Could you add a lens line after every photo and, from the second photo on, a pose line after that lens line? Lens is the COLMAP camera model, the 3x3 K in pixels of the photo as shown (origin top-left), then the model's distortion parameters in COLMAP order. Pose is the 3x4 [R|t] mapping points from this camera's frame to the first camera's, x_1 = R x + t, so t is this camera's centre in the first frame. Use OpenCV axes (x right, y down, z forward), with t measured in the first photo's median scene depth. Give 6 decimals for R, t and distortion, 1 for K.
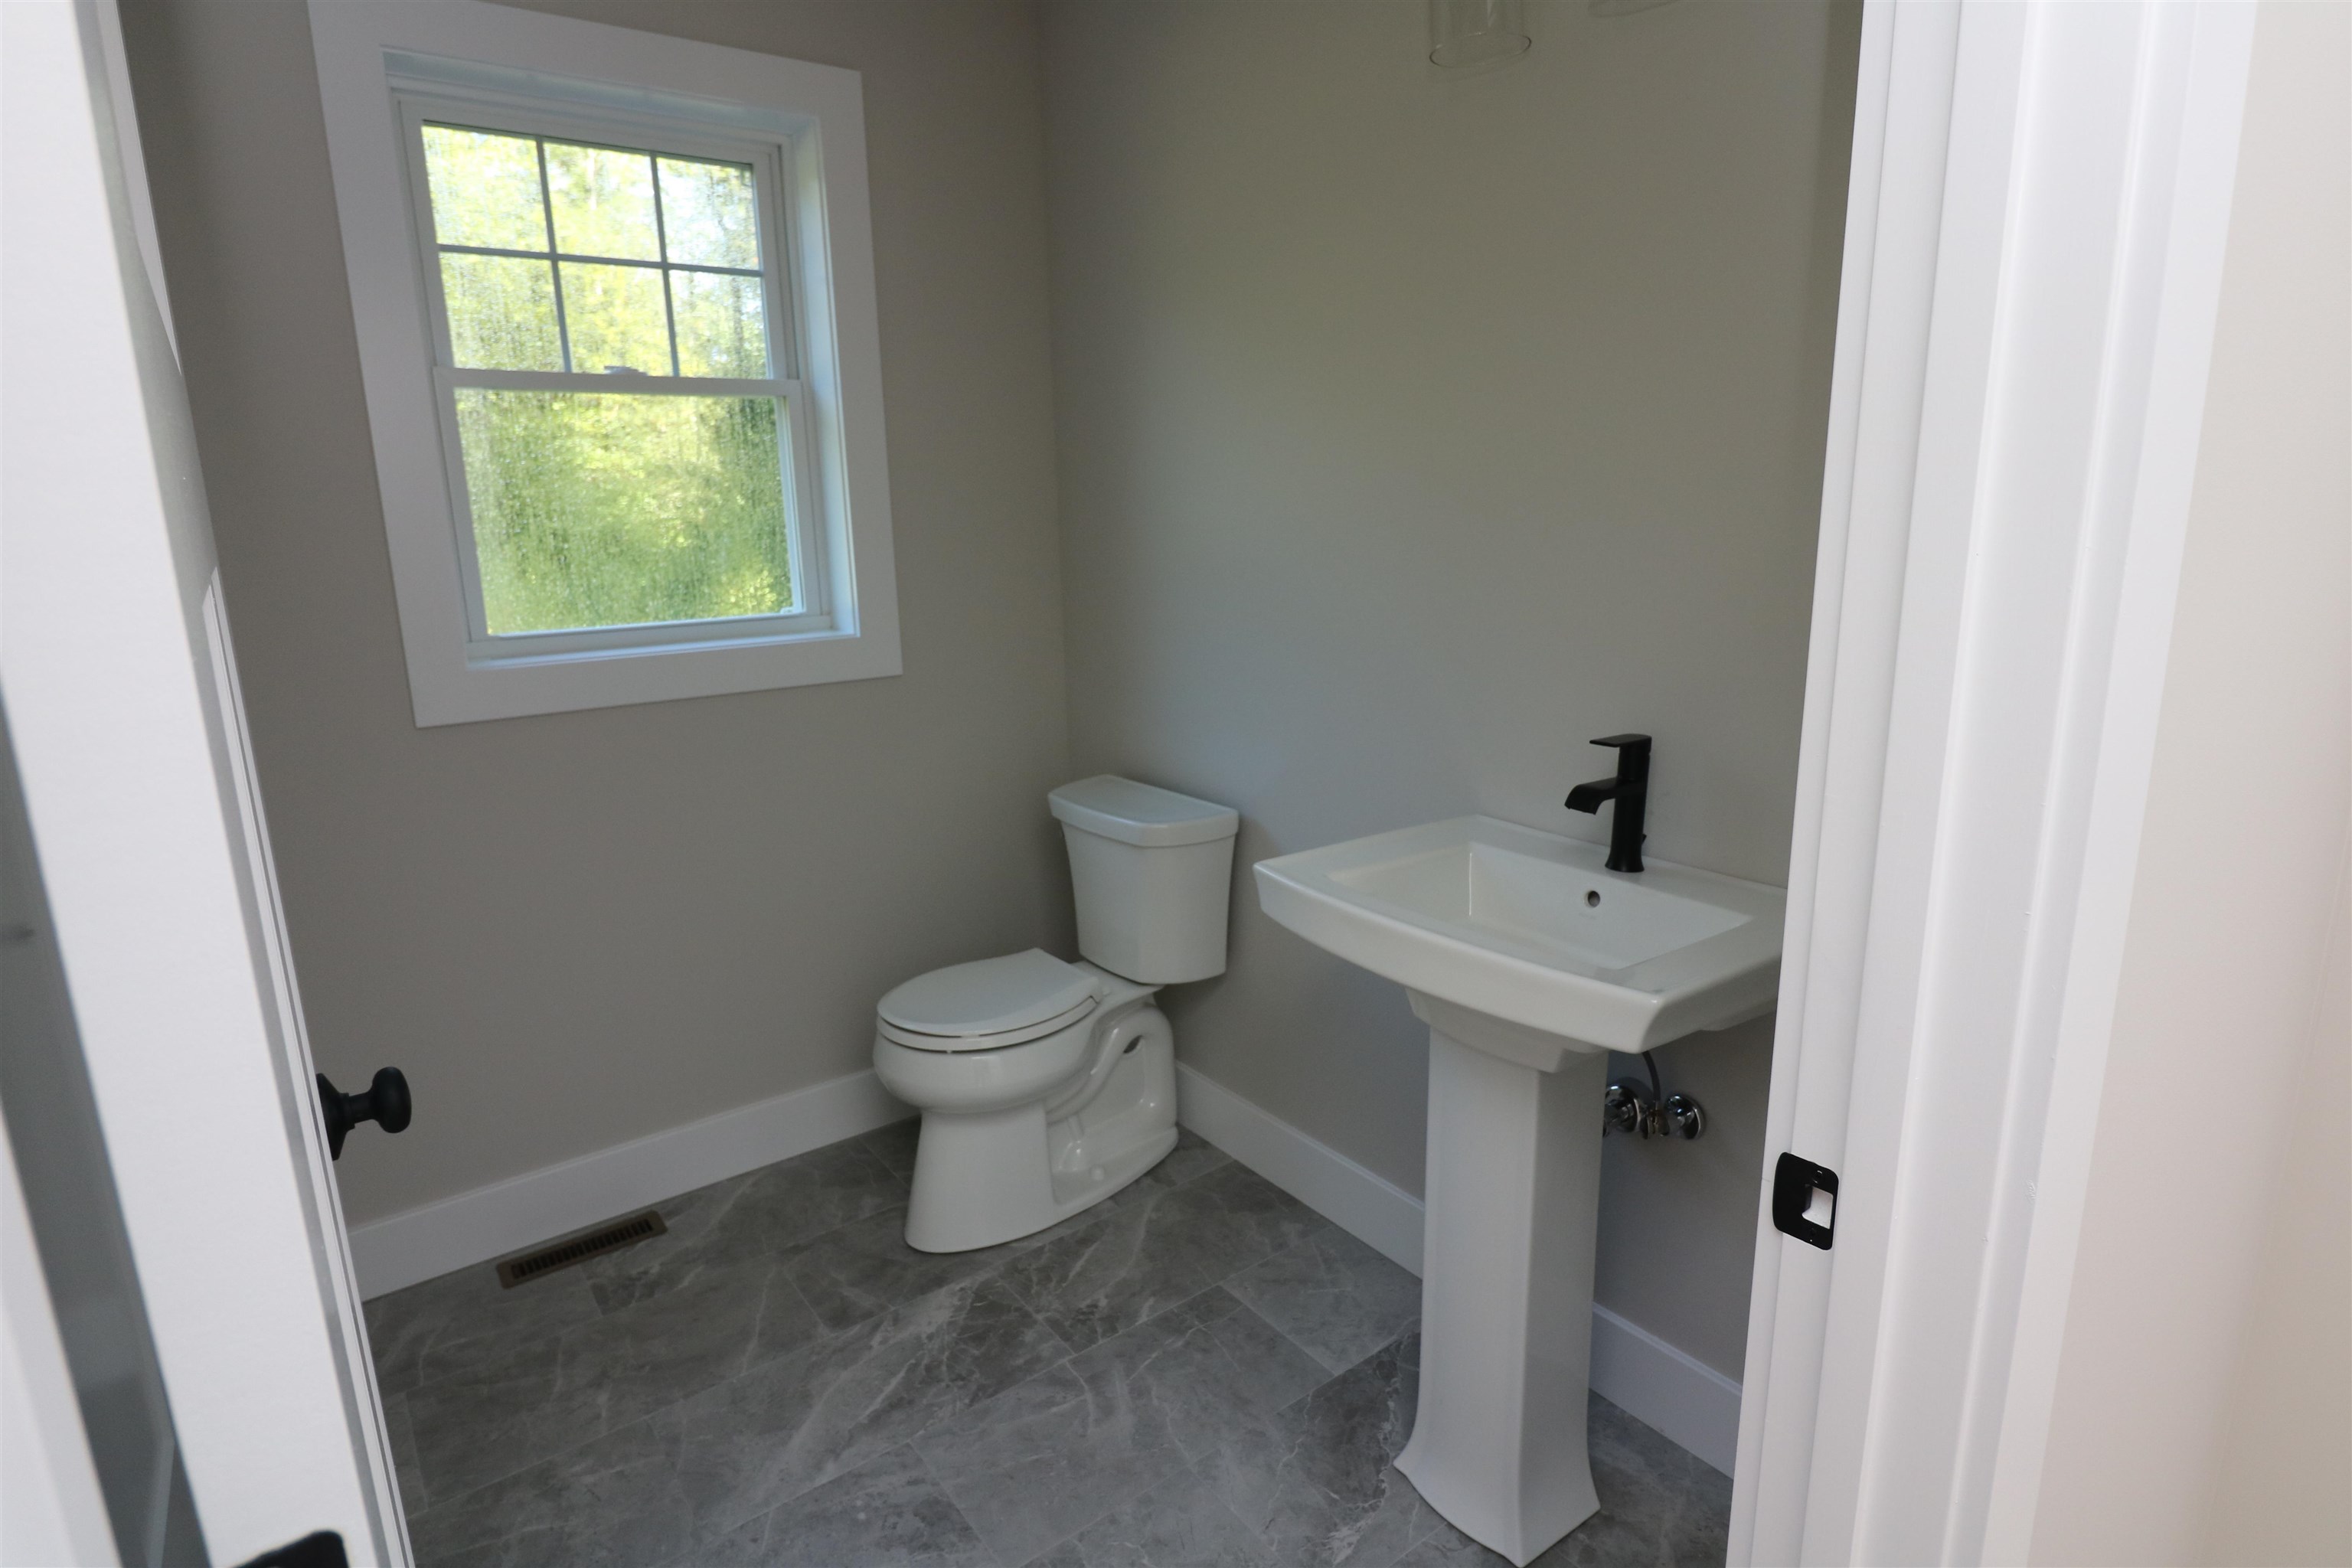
lens RADIAL K [[1267.5, 0, 1169.0], [0, 1267.5, 764.4], [0, 0, 1]] dist [0.002312, -0.004188]
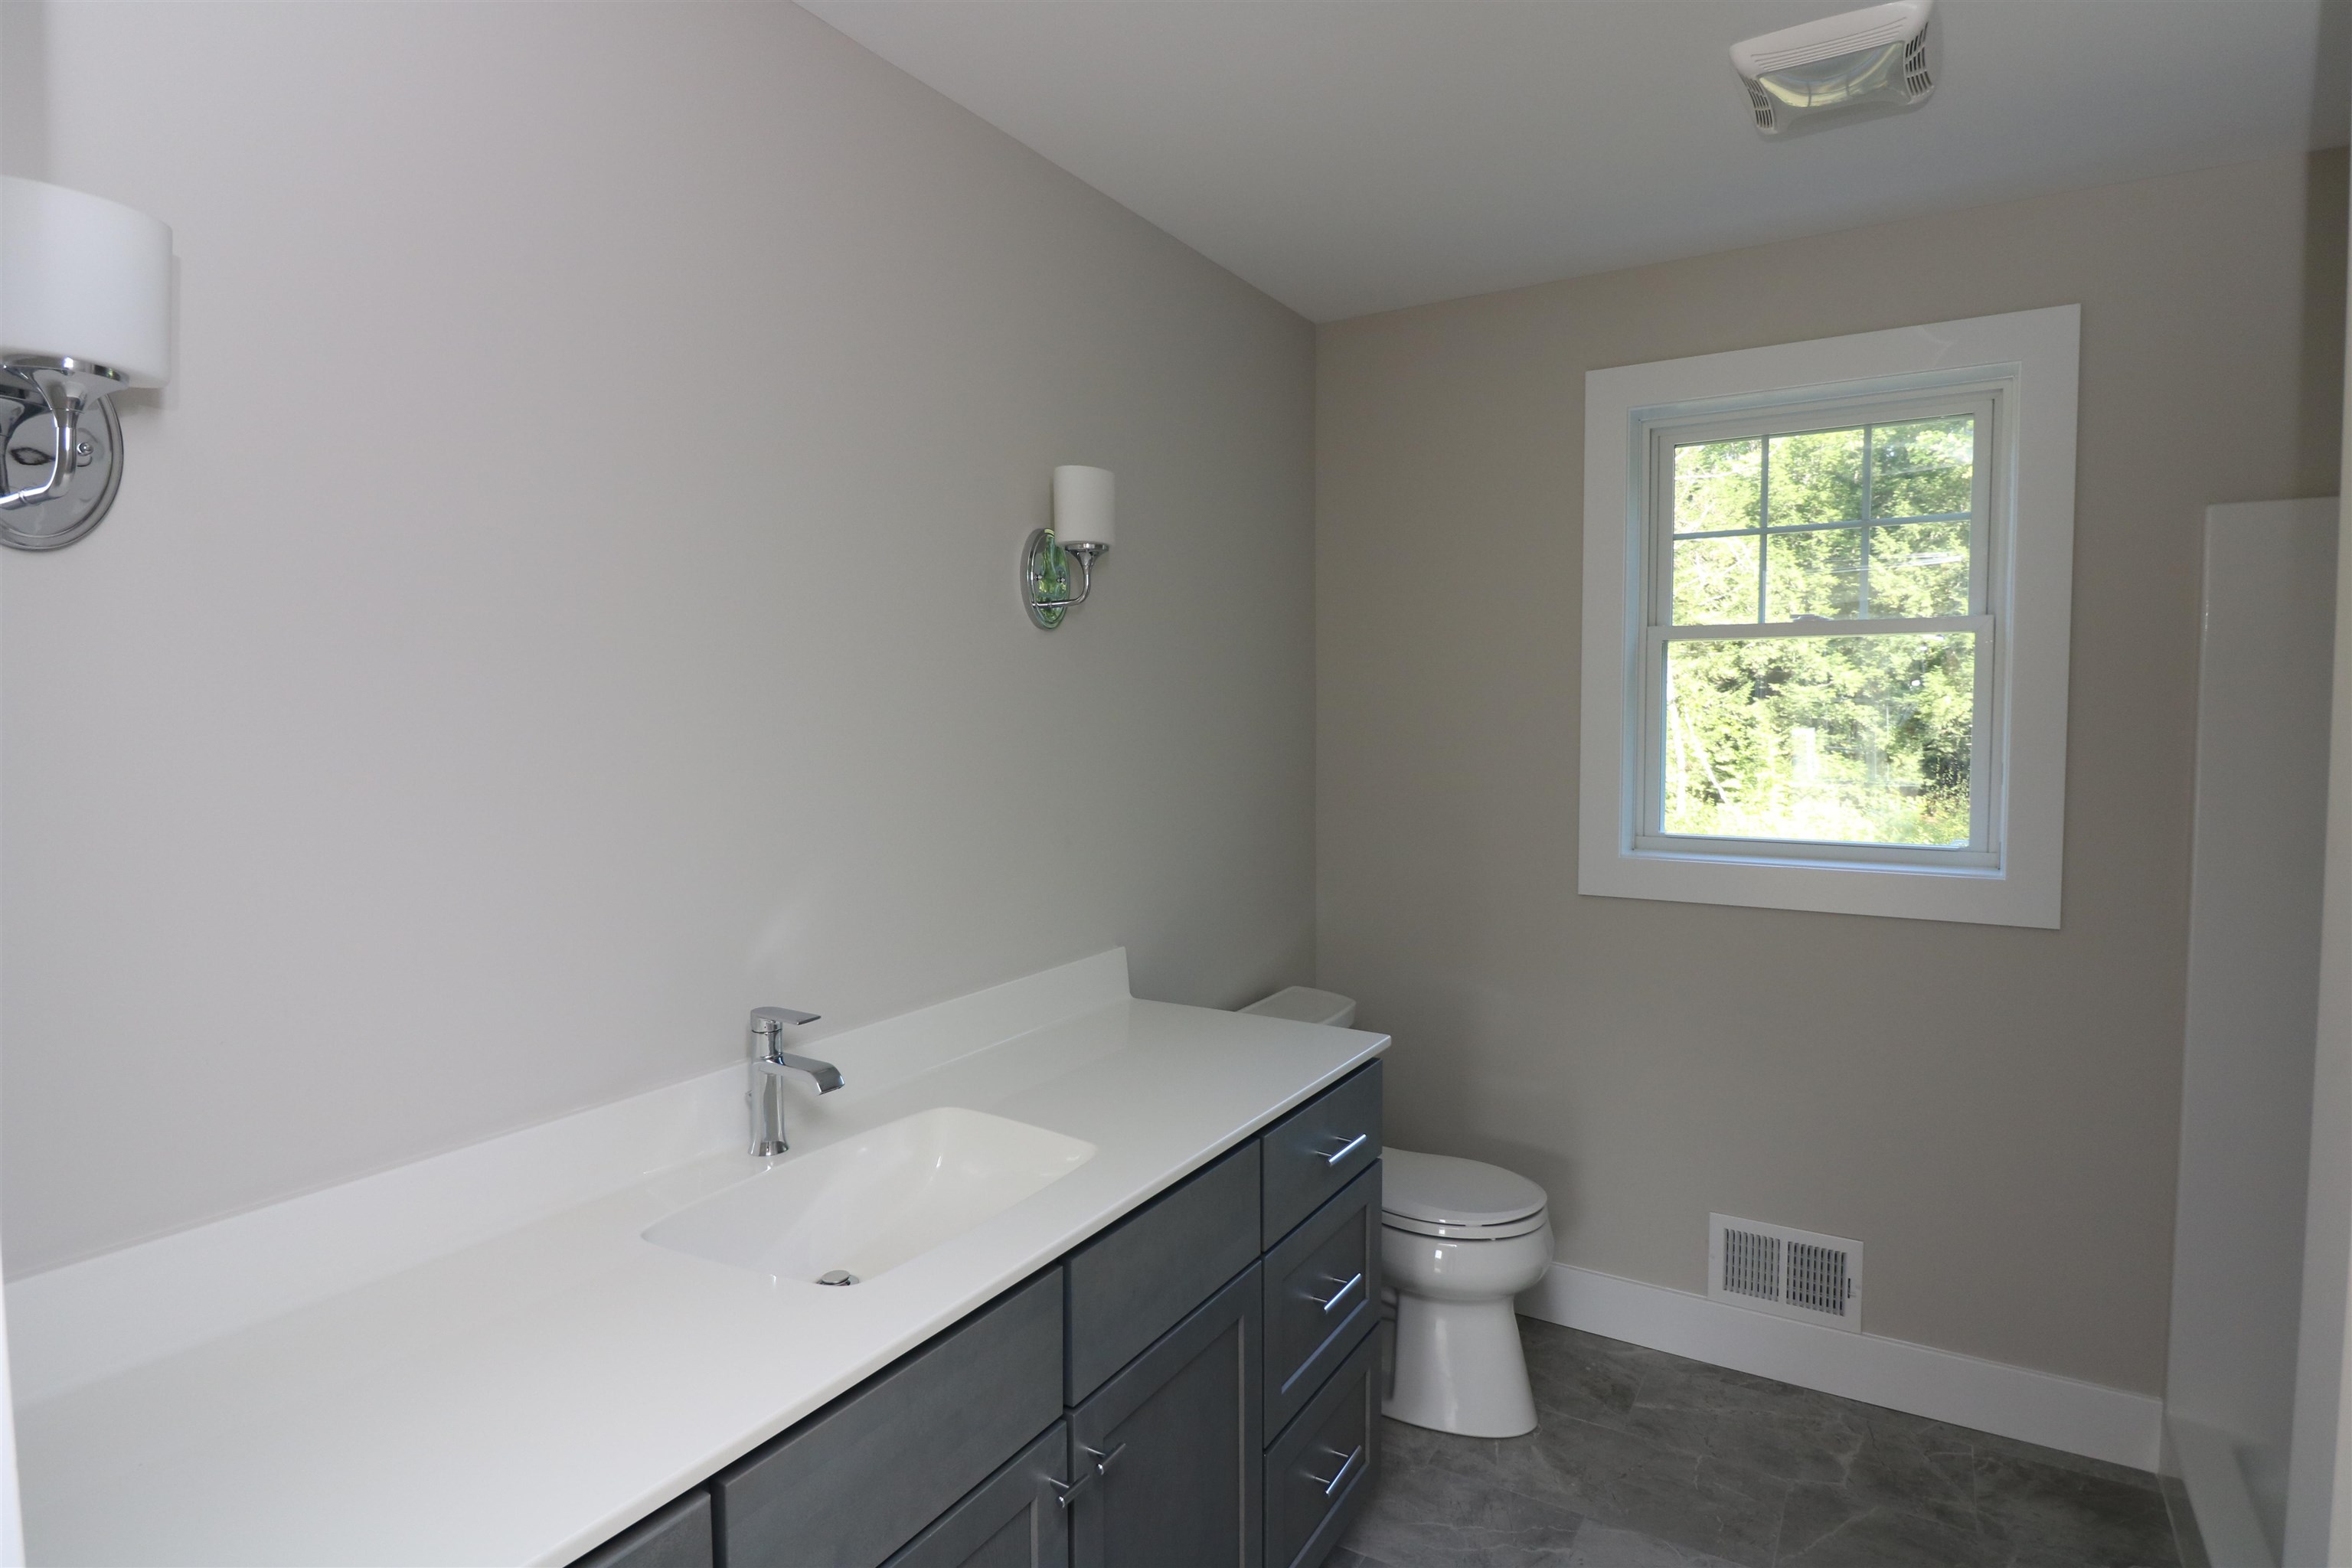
lens RADIAL K [[1229.8, 0, 1171.2], [0, 1229.8, 773.3], [0, 0, 1]] dist [0.002242, -0.012432]
pose [[0.366736, 0.071656, -0.927561, 0.396302], [-0.198156, 0.980167, -0.002626, -0.058663], [0.908977, 0.184765, 0.373662, 0.094756]]
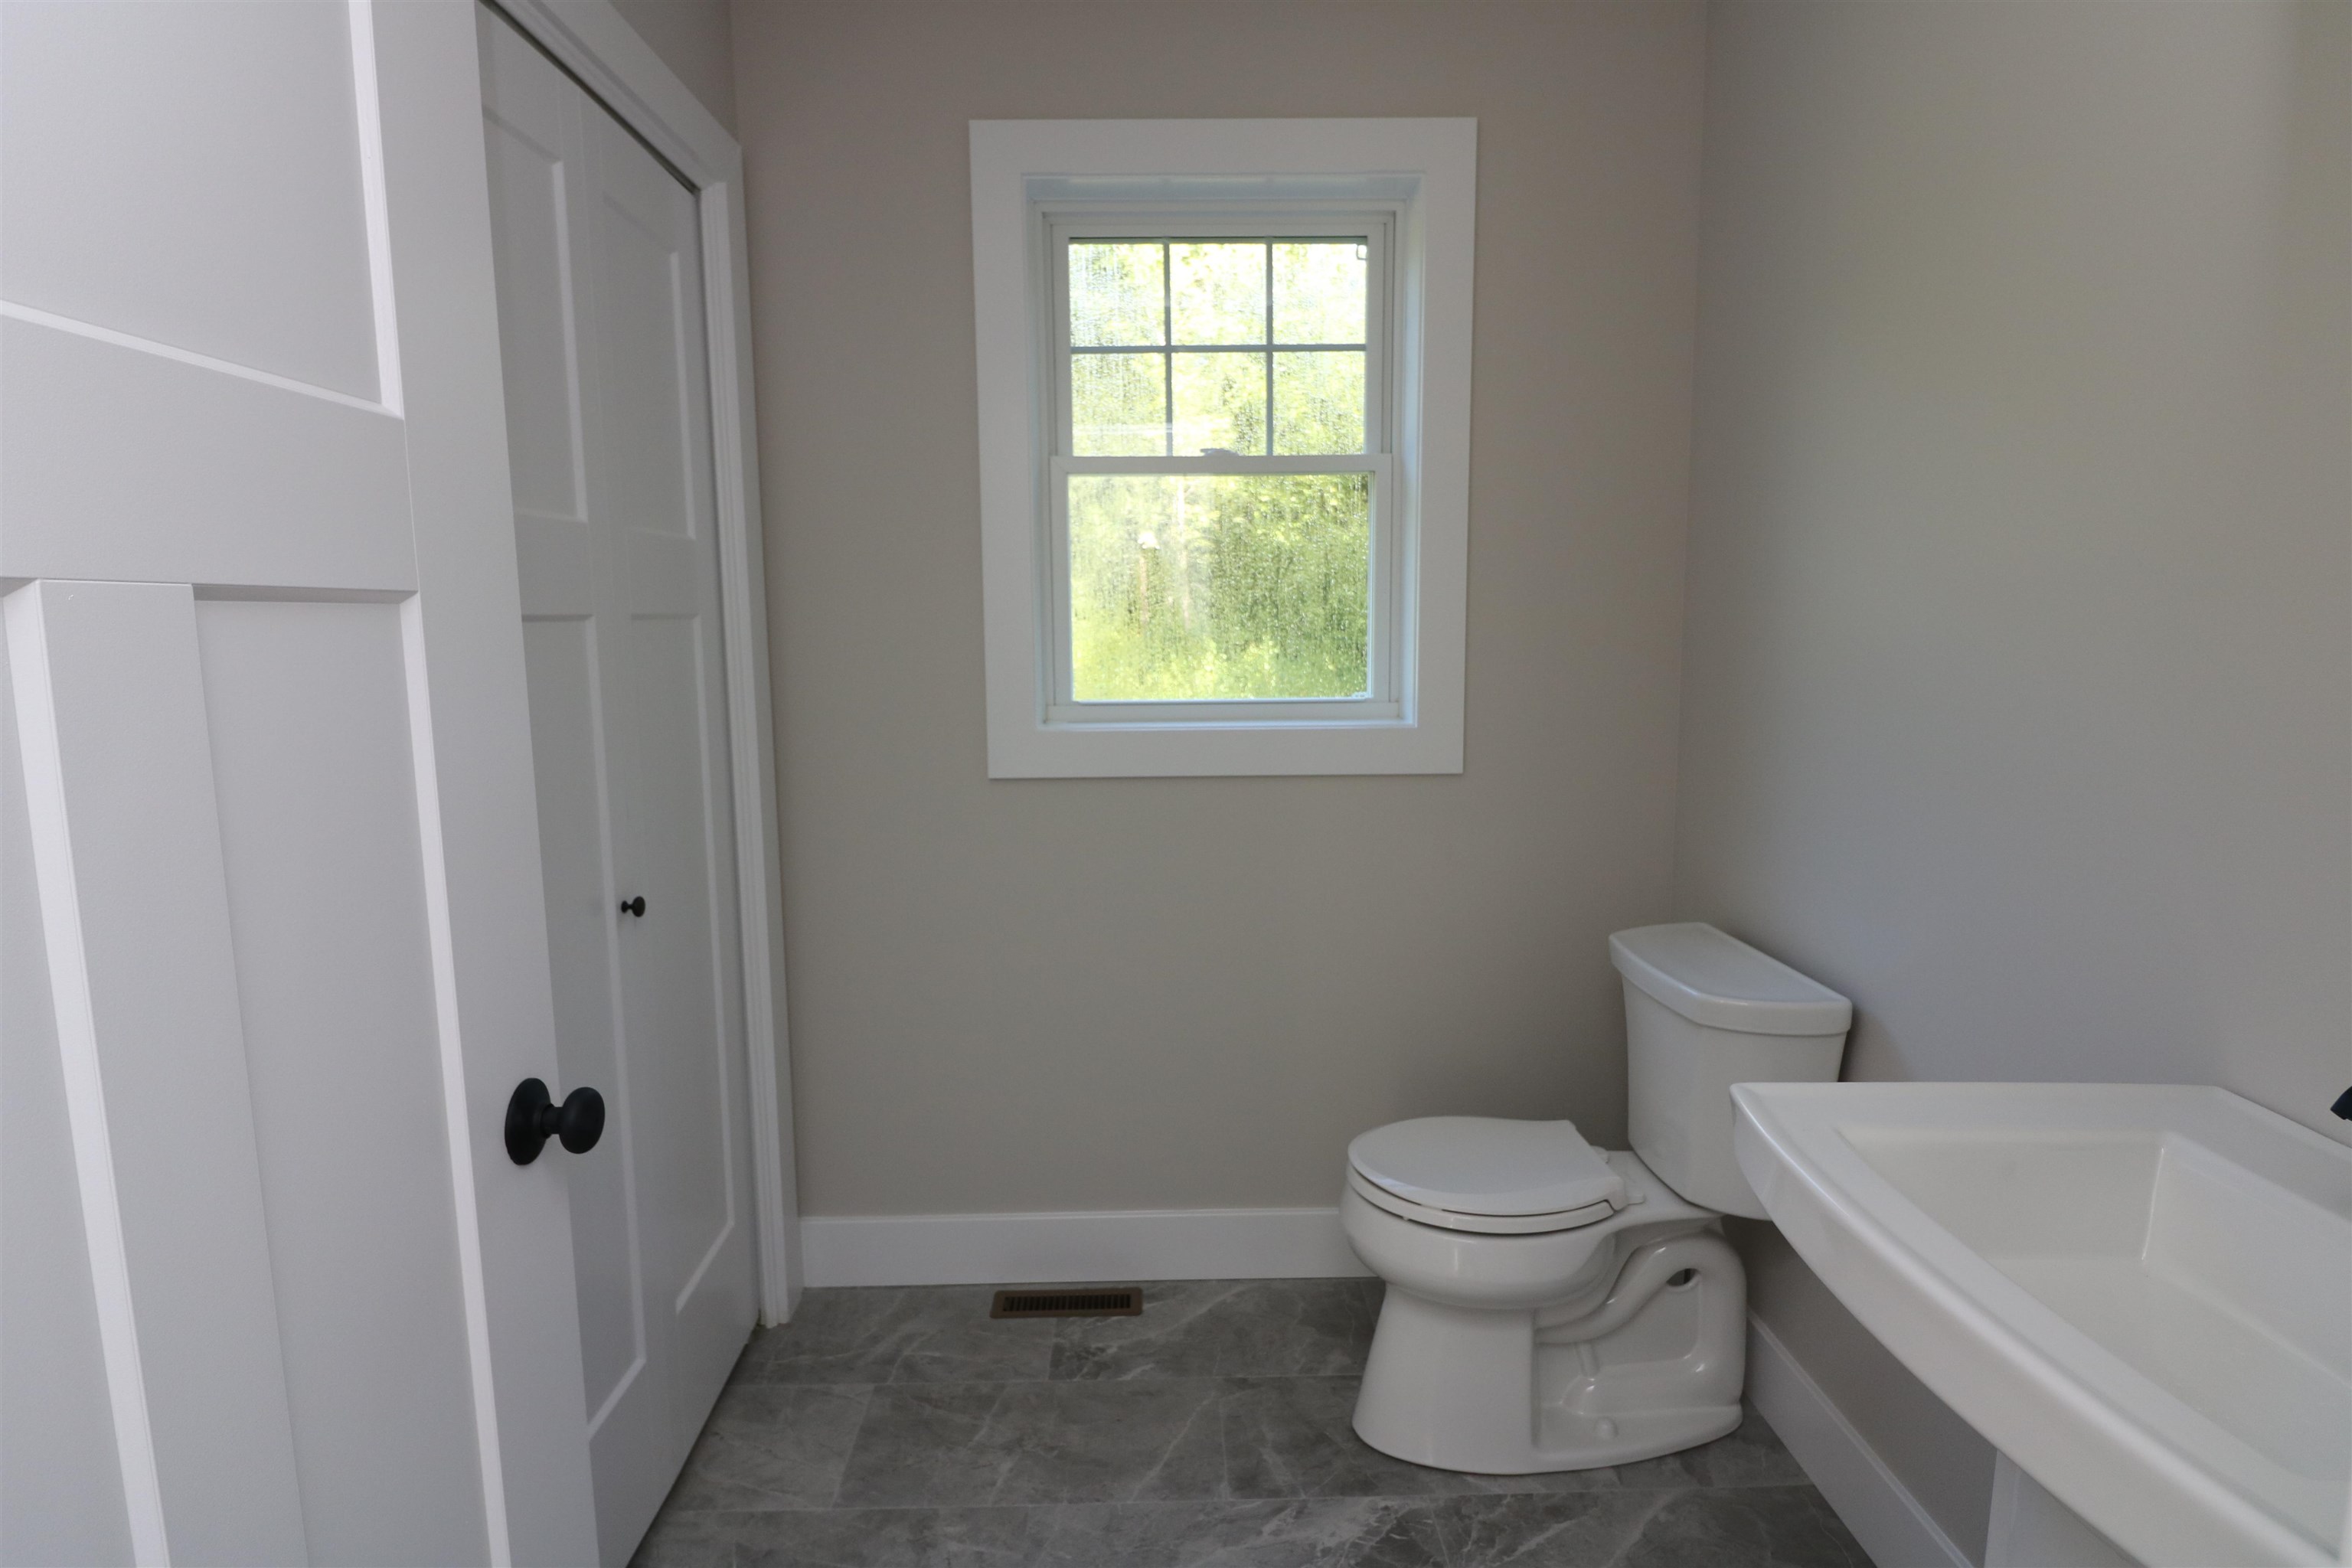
lens RADIAL K [[1229.8, 0, 1175.6], [0, 1229.8, 772.7], [0, 0, 1]] dist [0.002242, -0.012432]
pose [[0.806219, 0.088563, -0.584951, 0.146129], [-0.132604, 0.990627, -0.032780, -0.018326], [0.576565, 0.103995, 0.810406, 0.206519]]
